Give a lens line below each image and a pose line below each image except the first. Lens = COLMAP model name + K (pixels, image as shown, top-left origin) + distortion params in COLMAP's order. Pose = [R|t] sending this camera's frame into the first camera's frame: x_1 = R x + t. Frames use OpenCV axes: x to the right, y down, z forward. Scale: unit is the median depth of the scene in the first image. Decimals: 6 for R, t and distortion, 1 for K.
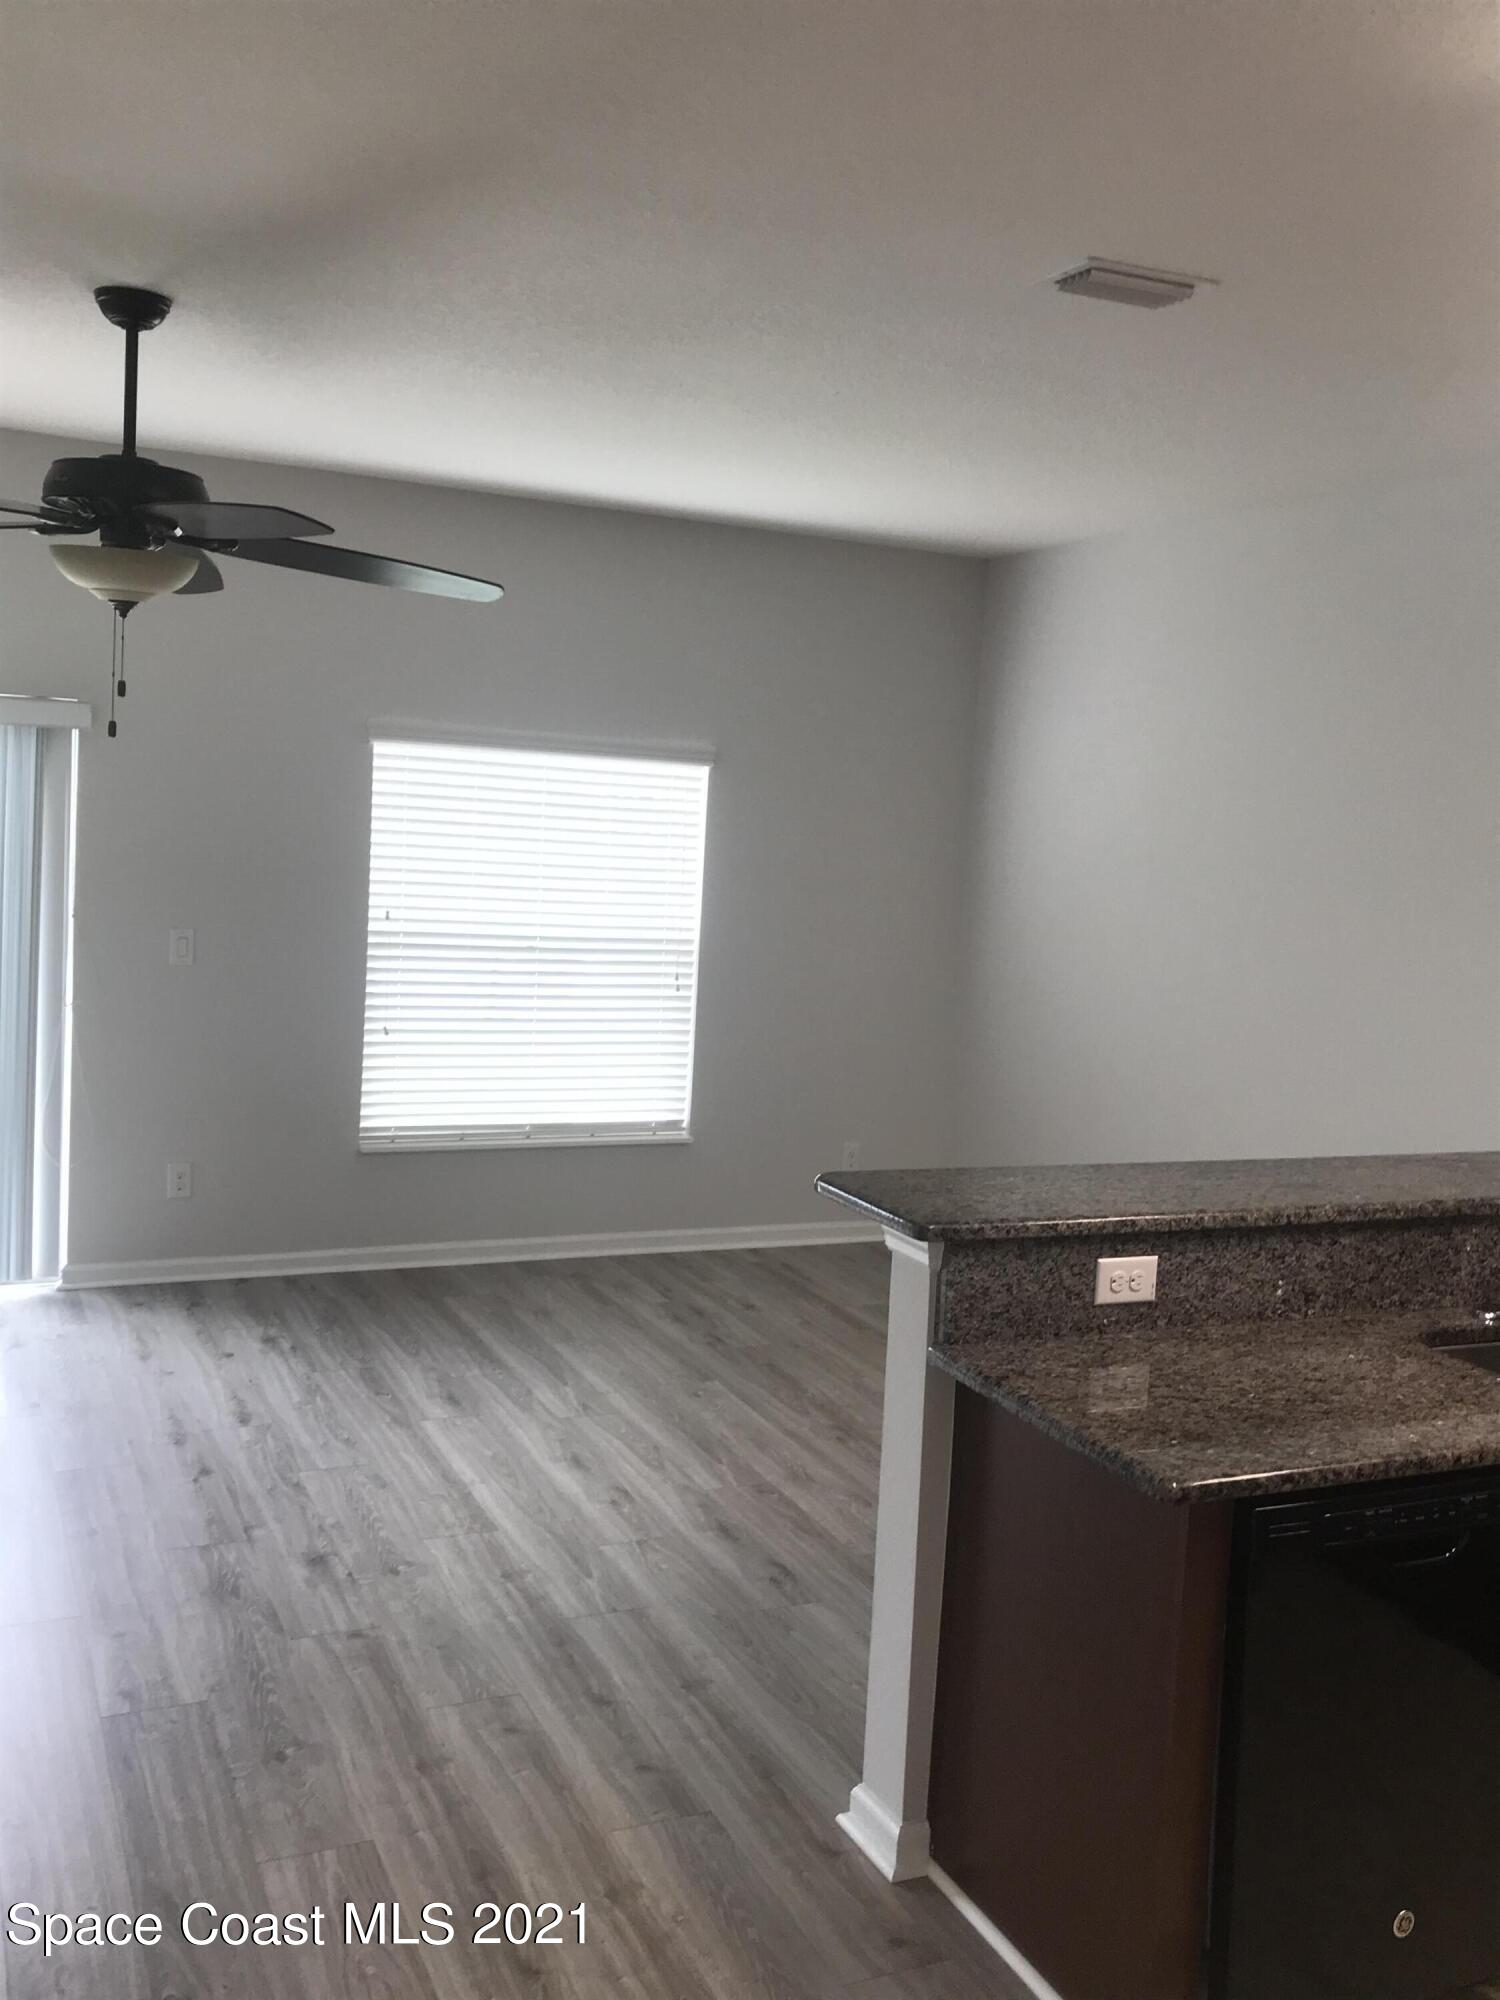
lens RADIAL K [[1797.5, 0, 750.0], [0, 1797.5, 1000.0], [0, 0, 1]] dist [0.017577, 0.002297]
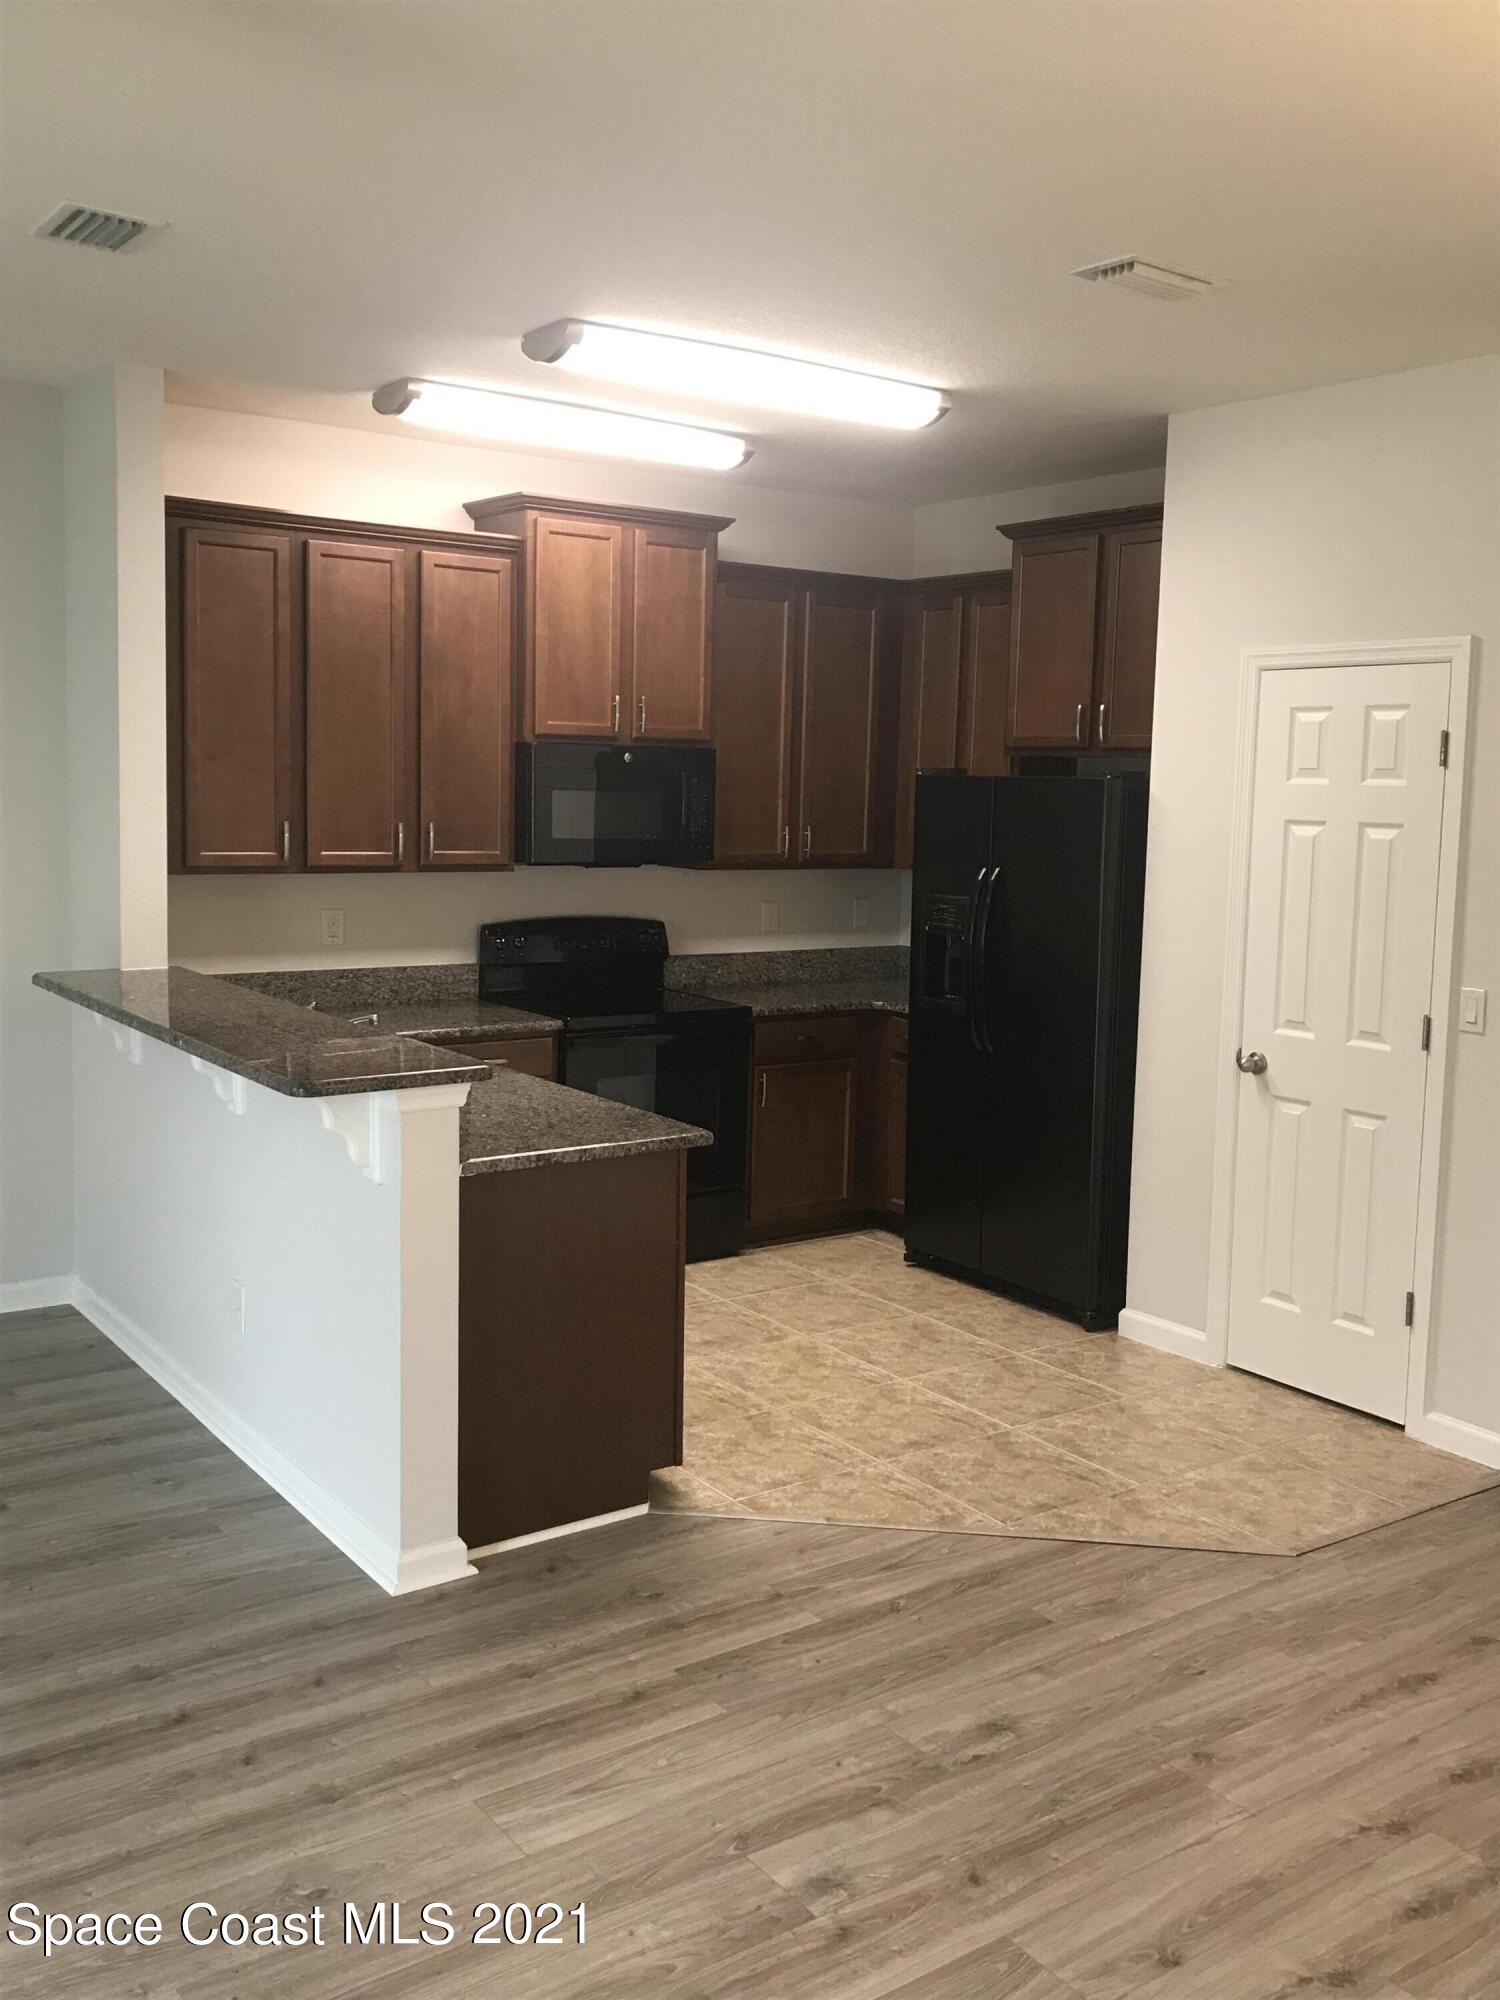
lens RADIAL K [[1797.5, 0, 750.0], [0, 1797.5, 1000.0], [0, 0, 1]] dist [0.017577, 0.002297]
pose [[-0.189638, -0.175489, 0.966044, -0.646686], [0.065401, 0.979455, 0.190764, -0.086452], [-0.979673, 0.099356, -0.174265, 0.561524]]
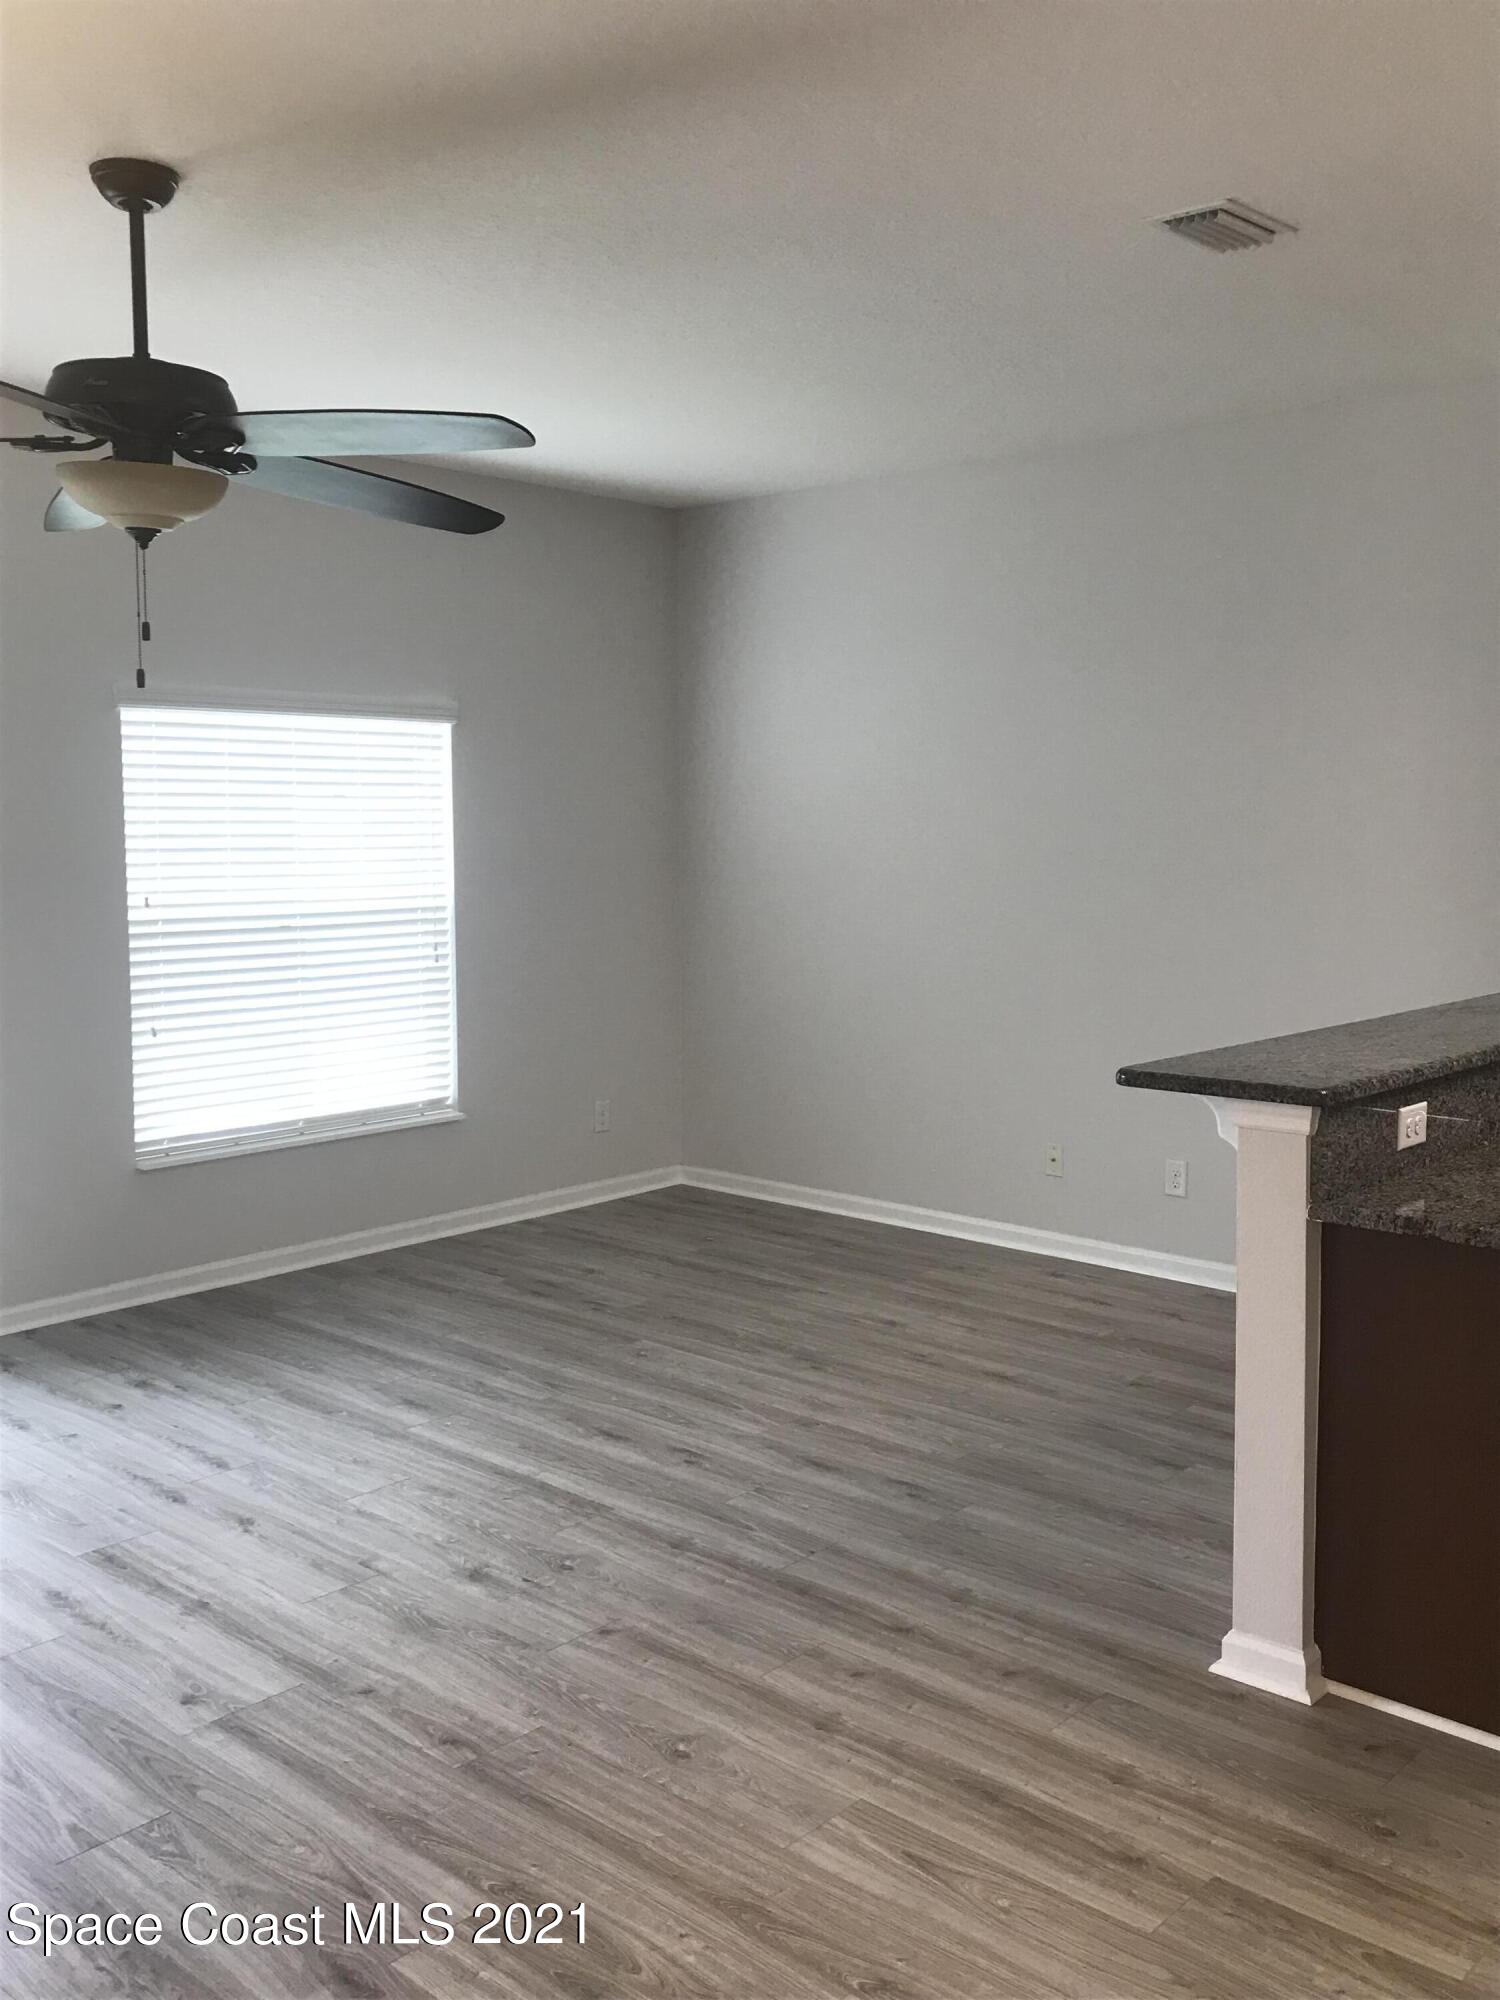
lens RADIAL K [[1797.5, 0, 750.0], [0, 1797.5, 1000.0], [0, 0, 1]] dist [0.017577, 0.002297]
pose [[0.917783, -0.099456, 0.384424, -0.339418], [0.094977, 0.995007, 0.030672, 0.002869], [-0.385555, 0.008361, 0.922647, 0.074177]]
